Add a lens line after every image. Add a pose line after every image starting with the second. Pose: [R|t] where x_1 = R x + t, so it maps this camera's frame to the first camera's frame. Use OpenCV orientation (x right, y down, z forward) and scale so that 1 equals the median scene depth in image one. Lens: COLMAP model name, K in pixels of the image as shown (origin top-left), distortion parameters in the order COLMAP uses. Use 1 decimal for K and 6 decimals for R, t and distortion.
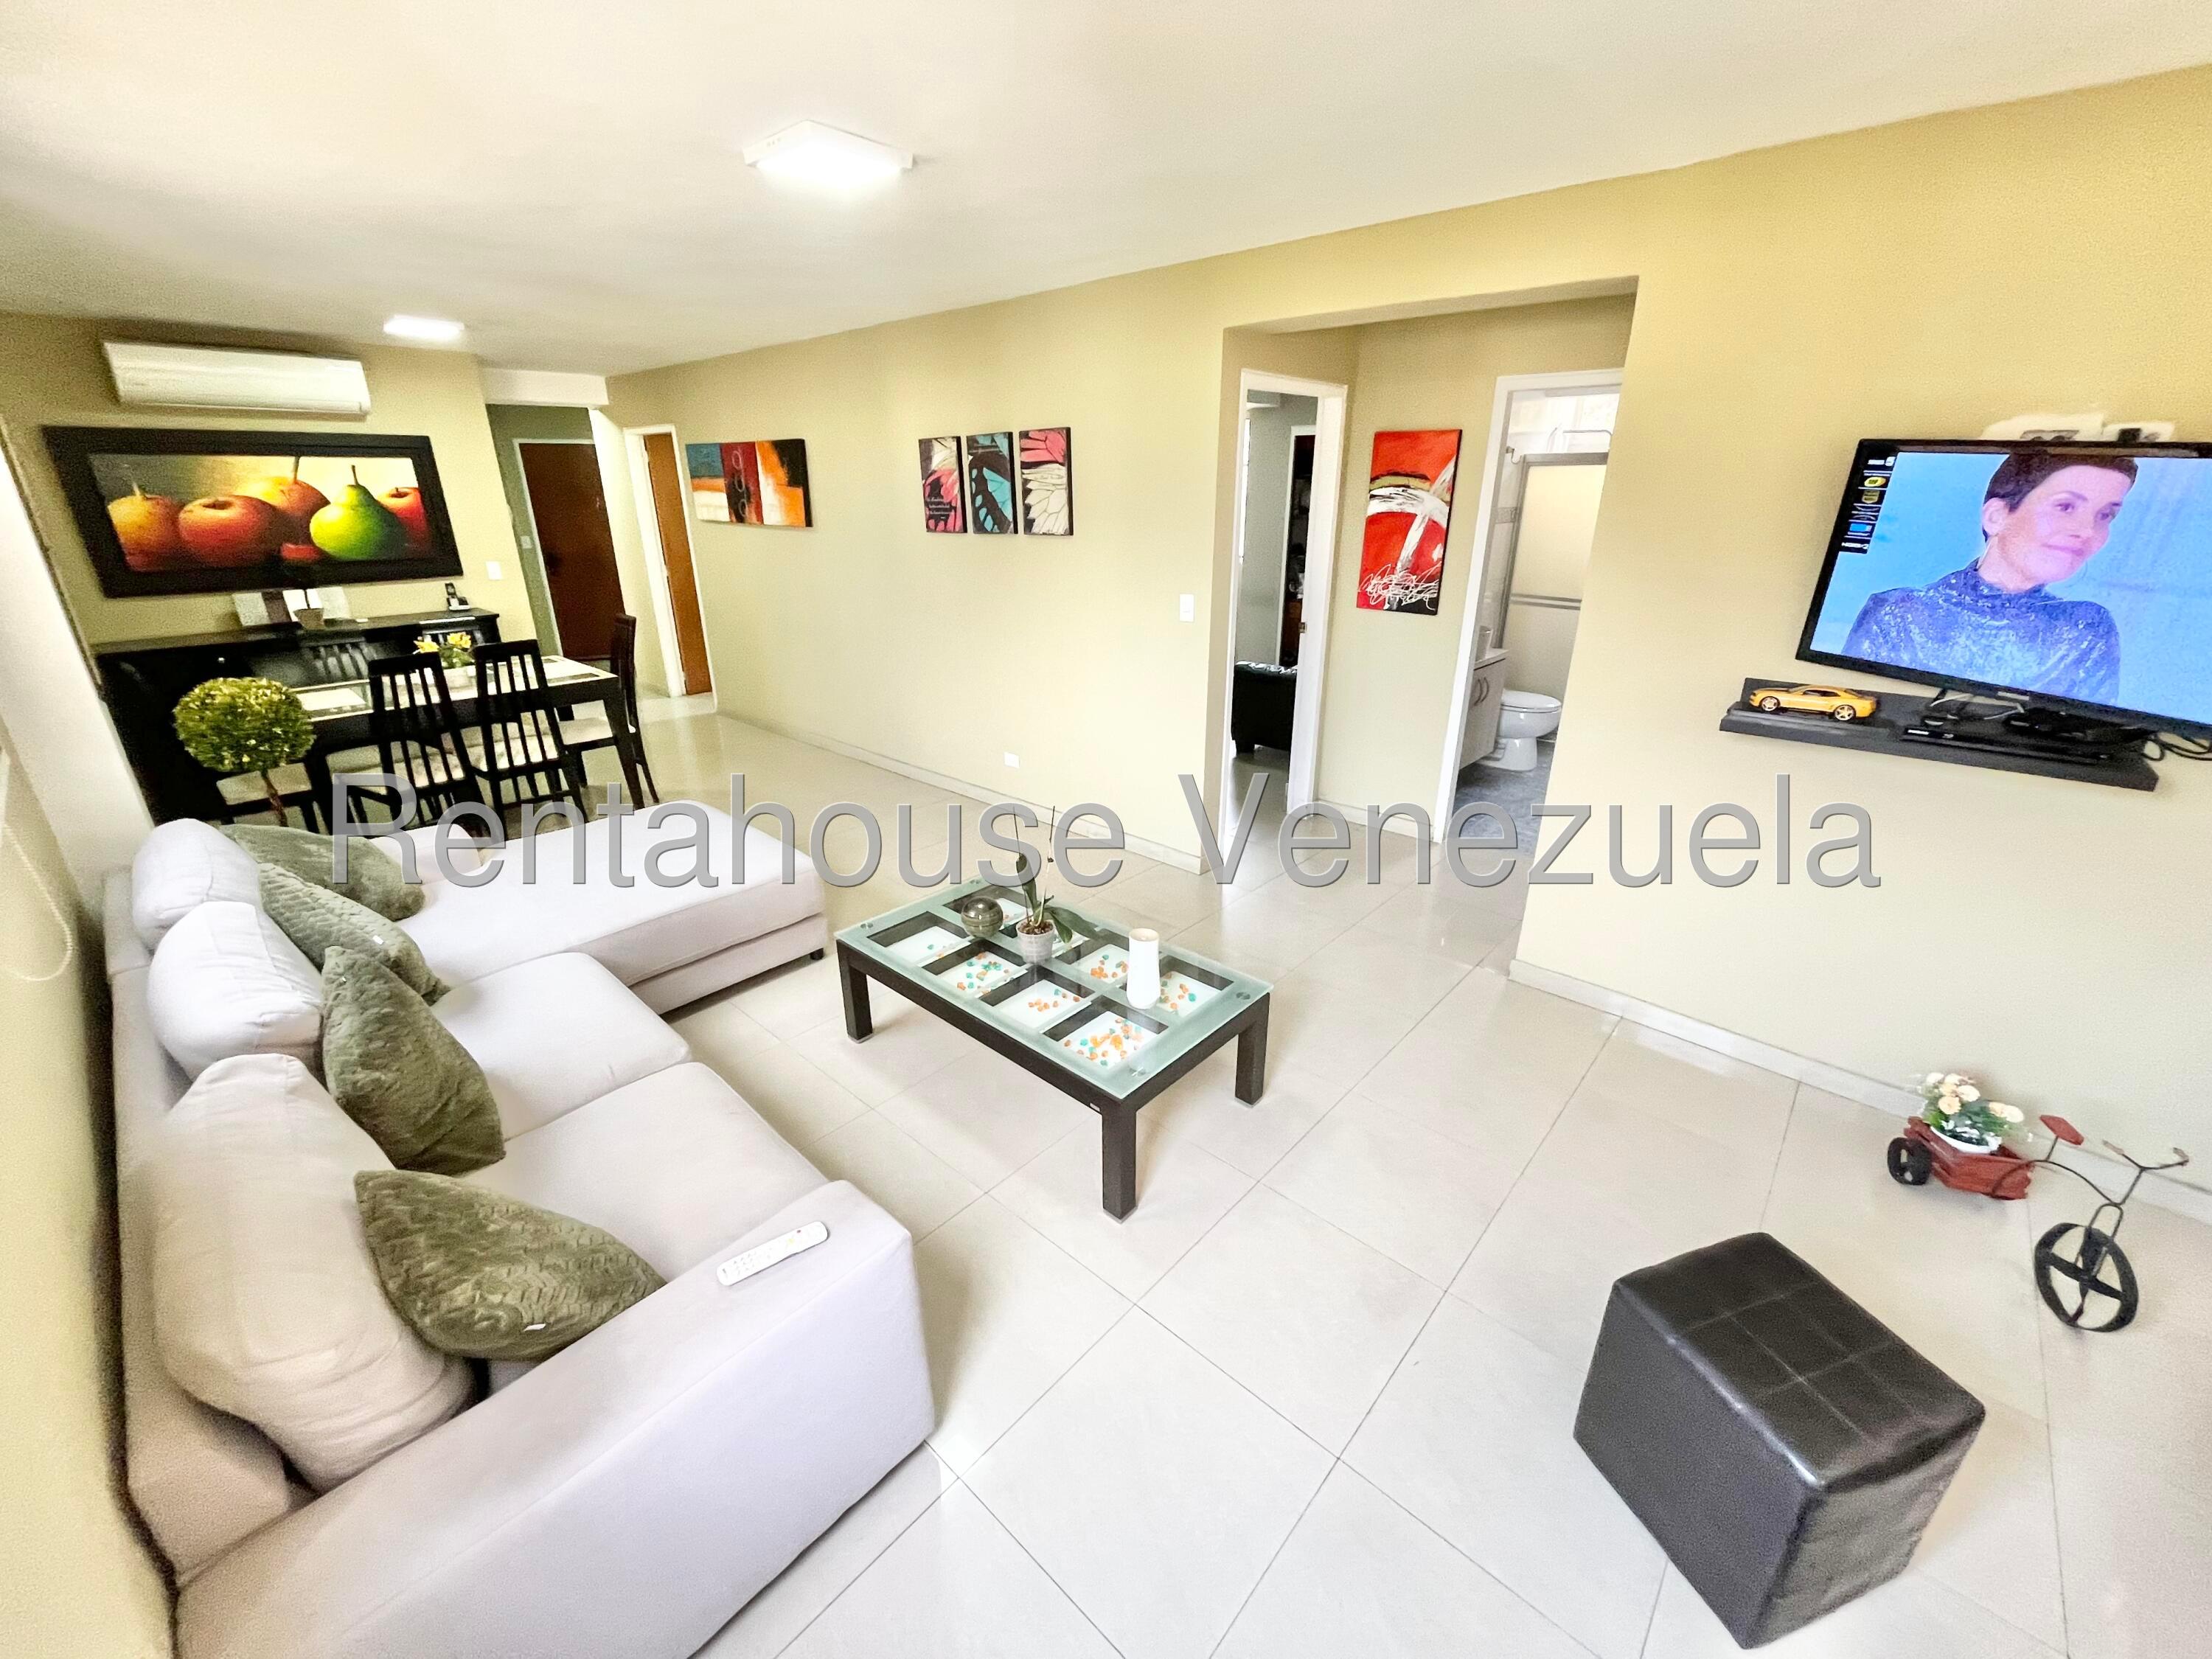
lens RADIAL K [[887.6, 0, 1106.0], [0, 887.6, 829.5], [0, 0, 1]] dist [-0.004073, -0.000595]
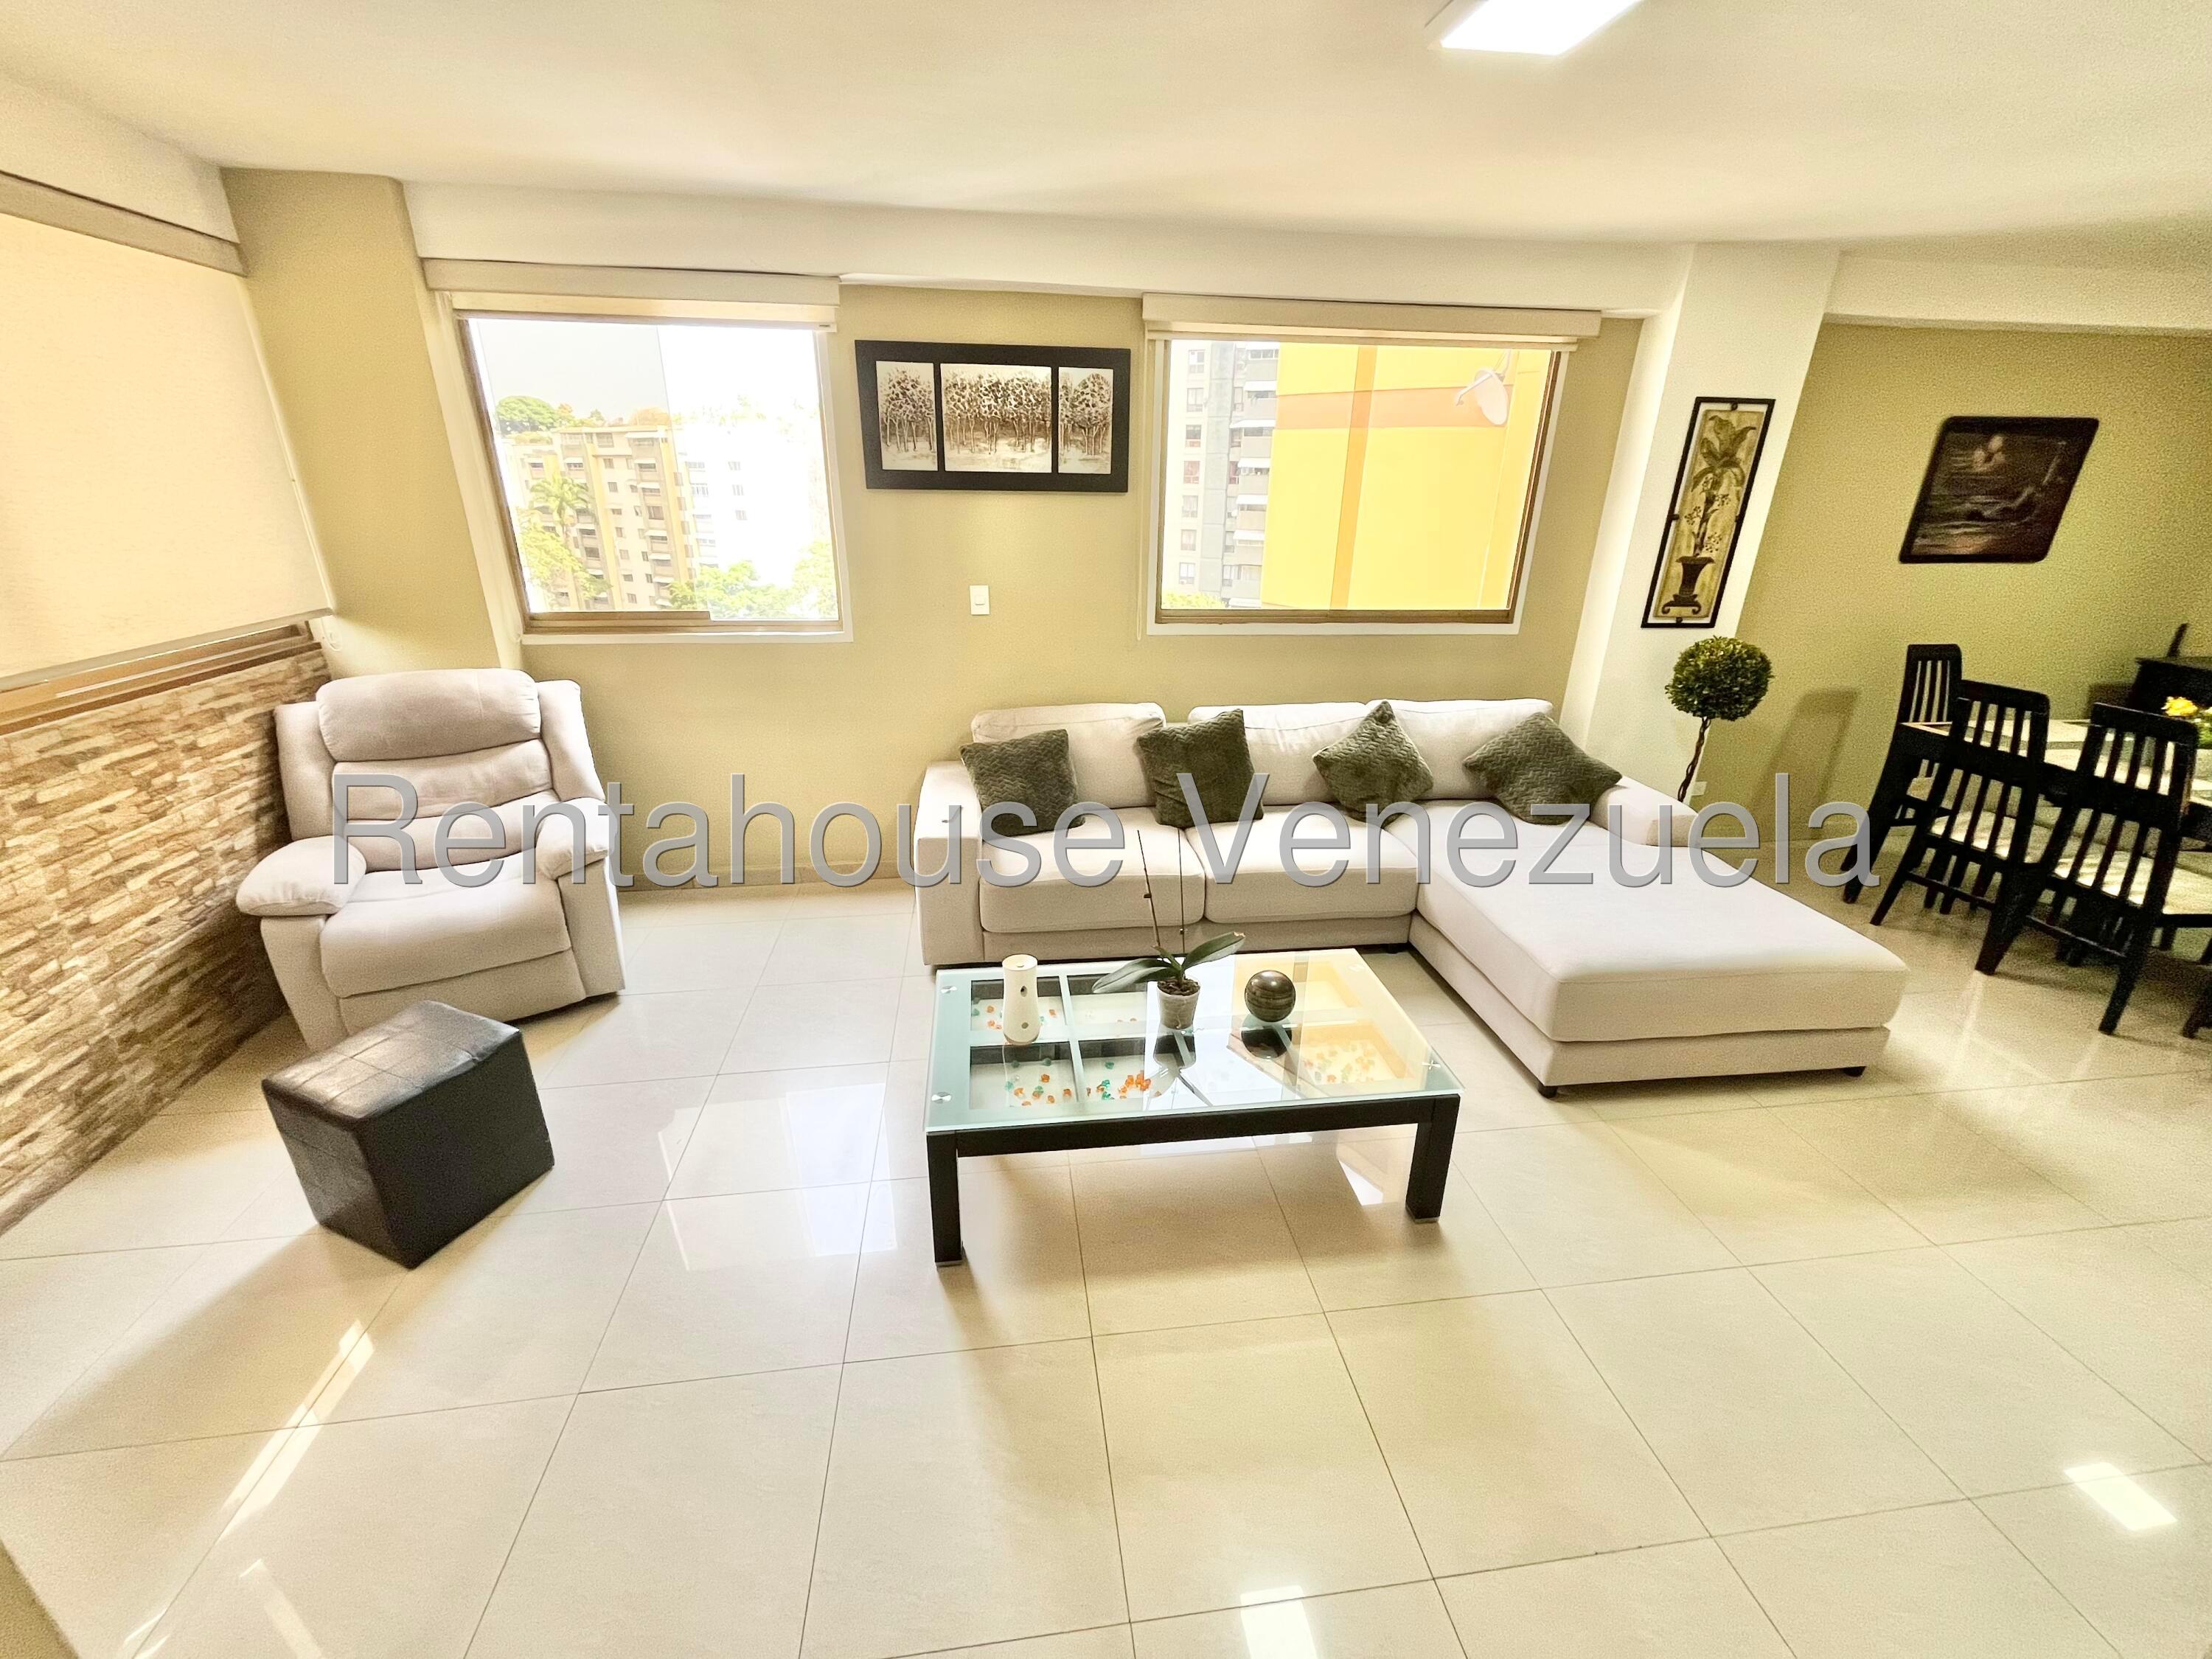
lens RADIAL K [[892.3, 0, 1102.6], [0, 892.3, 828.6], [0, 0, 1]] dist [-0.001143, 0.000086]
pose [[-0.651354, 0.270985, -0.708735, 0.295250], [-0.286807, 0.776829, 0.560606, -0.254880], [0.702481, 0.568423, -0.428270, 0.678910]]
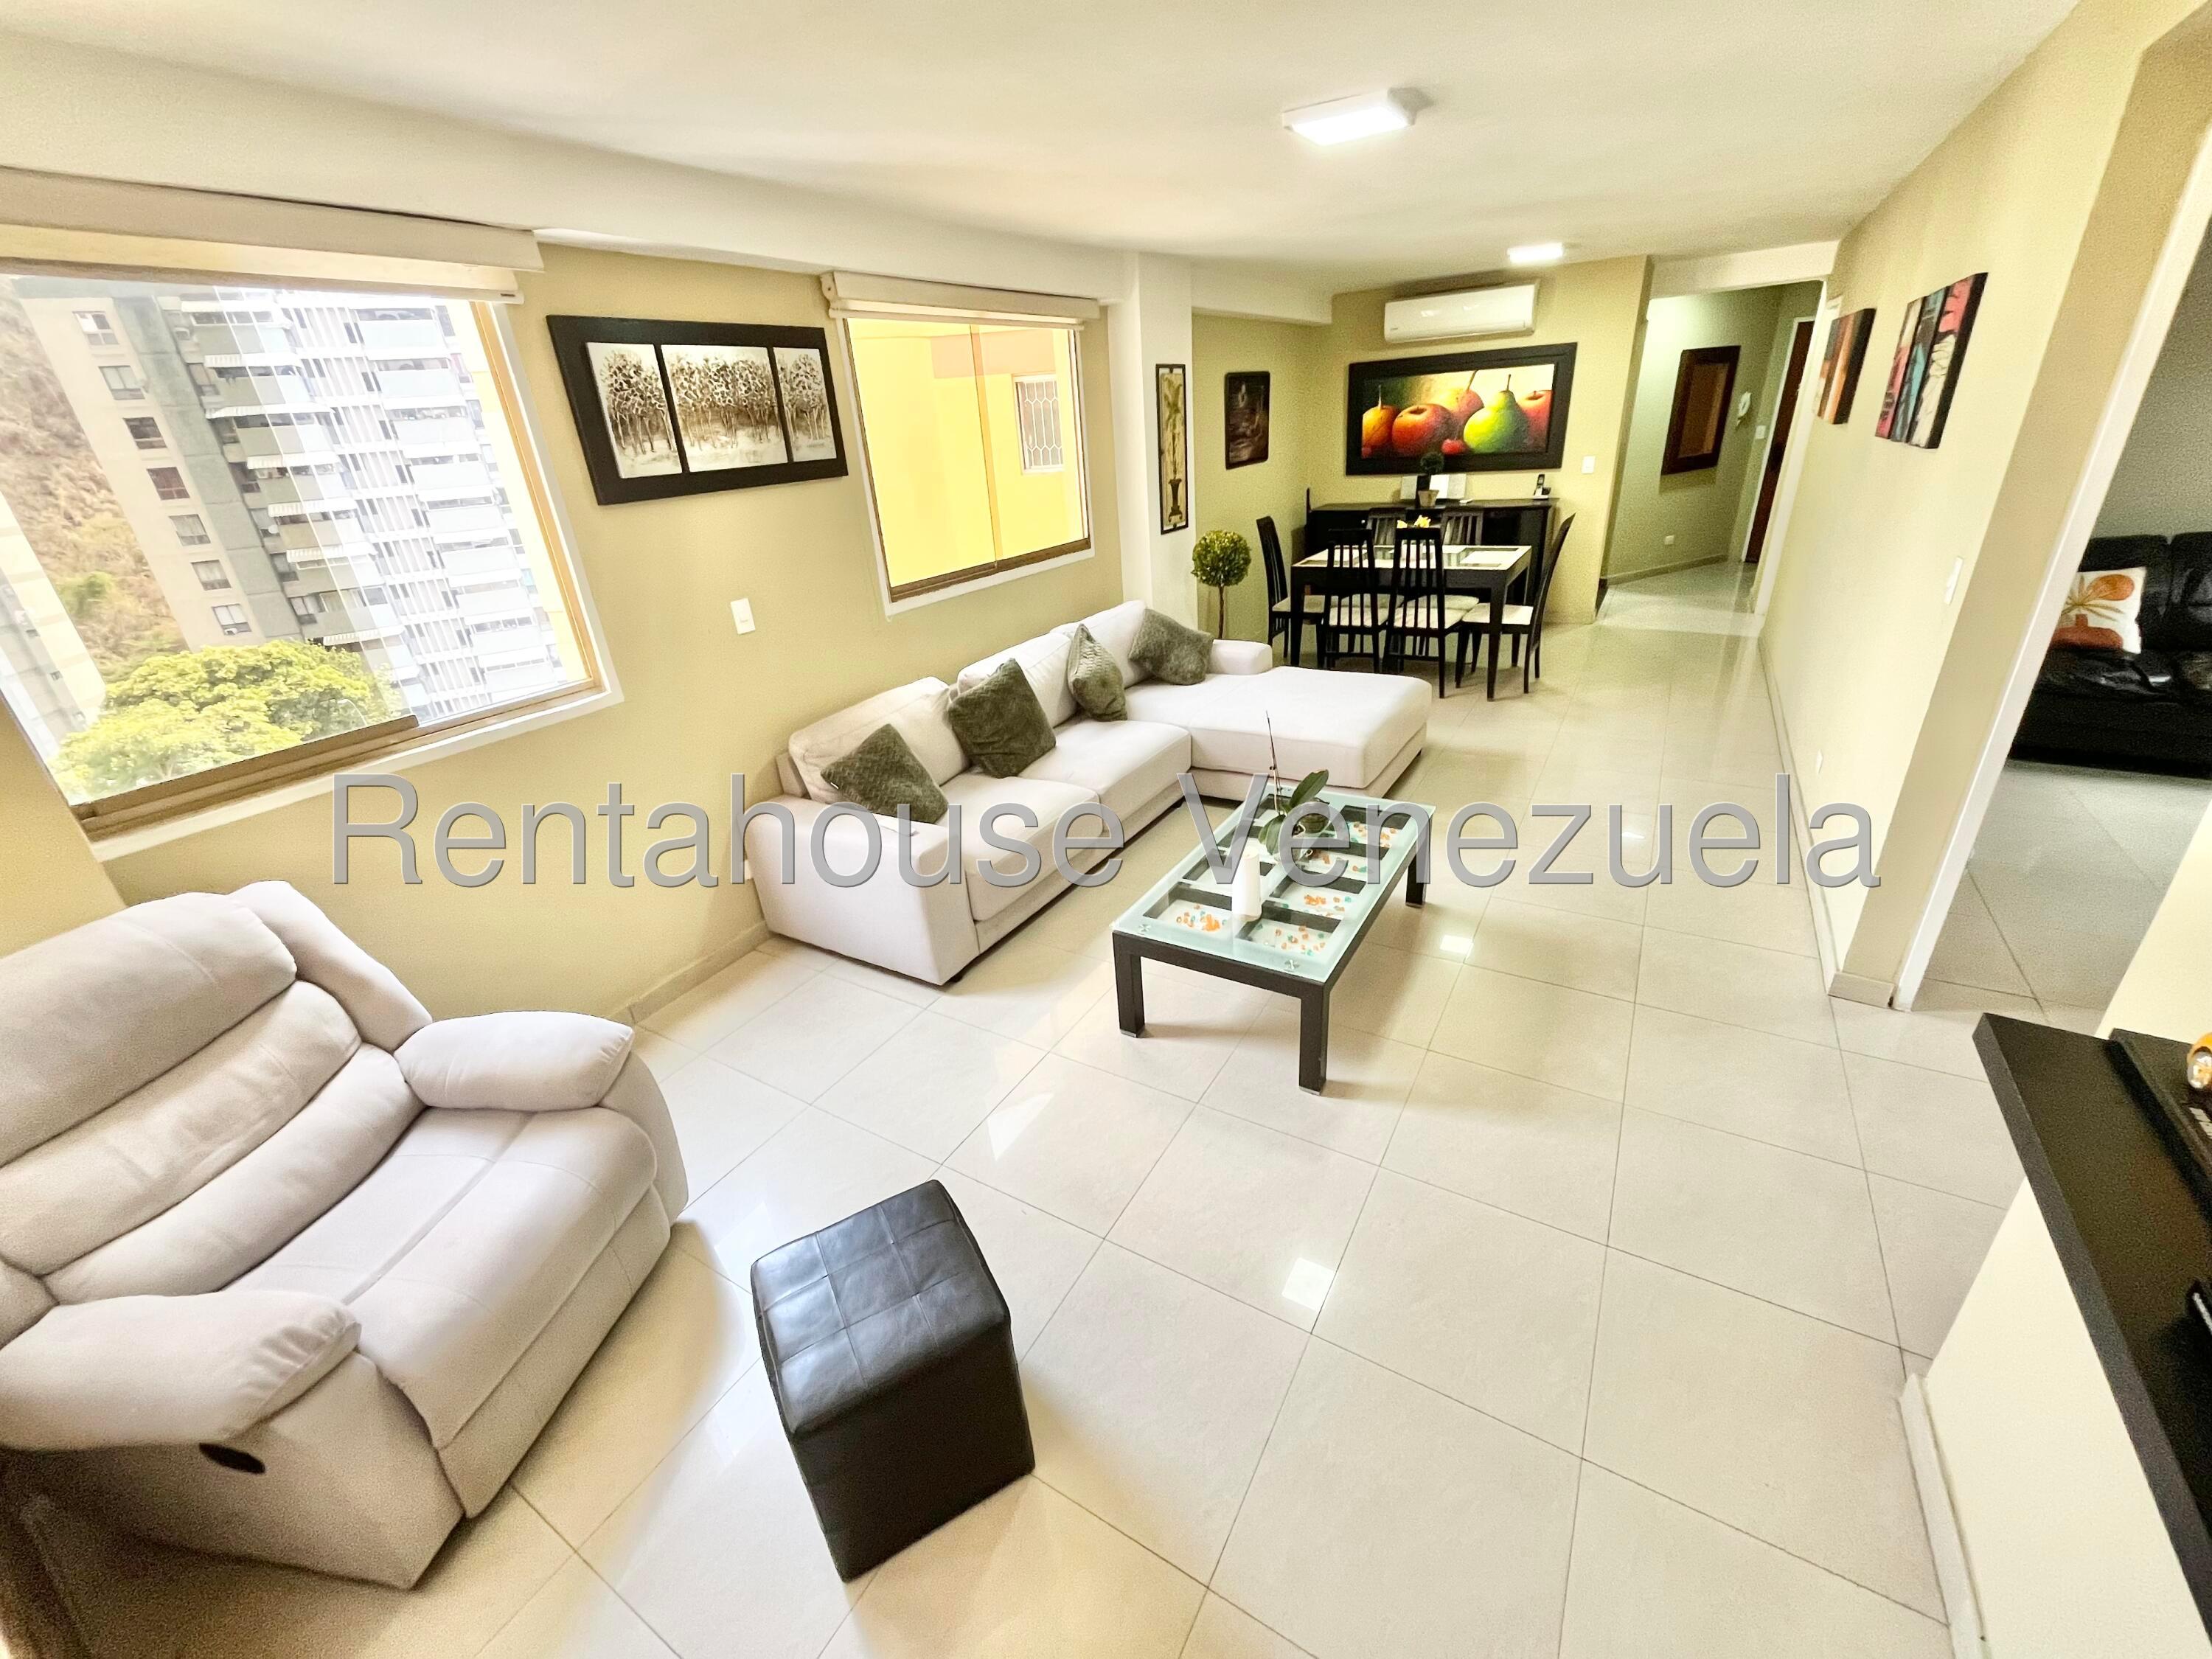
lens RADIAL K [[897.5, 0, 1102.2], [0, 897.5, 828.1], [0, 0, 1]] dist [-0.002633, -0.000602]
pose [[0.185167, 0.398406, -0.898324, 0.486998], [-0.290290, 0.895513, 0.337324, -0.110725], [0.938853, 0.198313, 0.281473, 0.259809]]
